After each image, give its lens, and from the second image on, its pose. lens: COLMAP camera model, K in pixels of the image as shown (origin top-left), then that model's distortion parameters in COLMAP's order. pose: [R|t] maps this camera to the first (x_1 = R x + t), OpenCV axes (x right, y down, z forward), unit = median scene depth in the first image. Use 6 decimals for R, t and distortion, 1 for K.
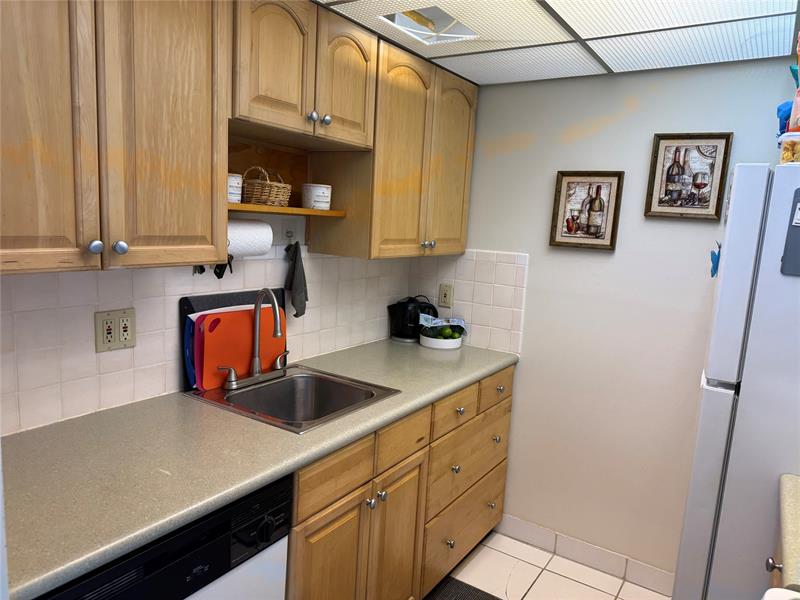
lens RADIAL K [[563.3, 0, 405.3], [0, 563.3, 298.4], [0, 0, 1]] dist [-0.011894, -0.005195]
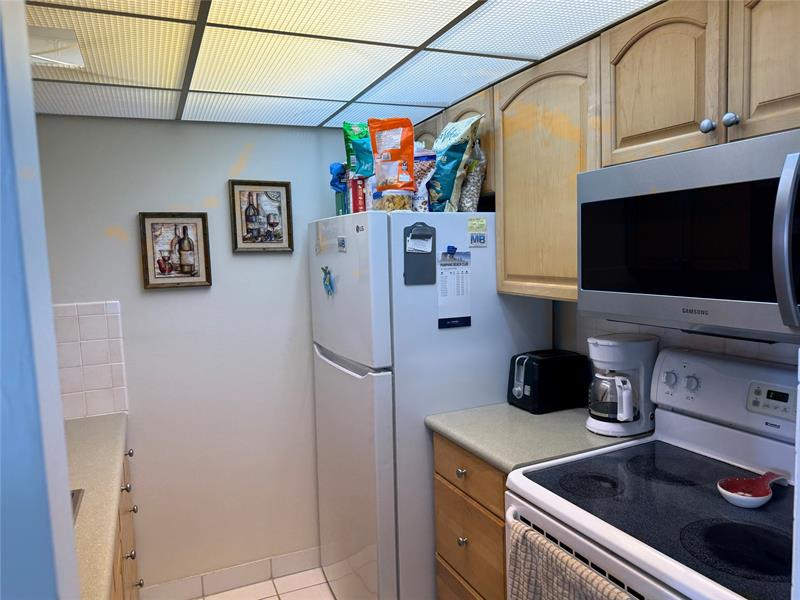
lens RADIAL K [[563.3, 0, 407.2], [0, 563.3, 301.8], [0, 0, 1]] dist [-0.011894, -0.005195]
pose [[0.531633, -0.135408, 0.836081, -0.332213], [0.177878, 0.982973, 0.046092, -0.039346], [-0.828086, 0.124217, 0.546666, 0.113502]]
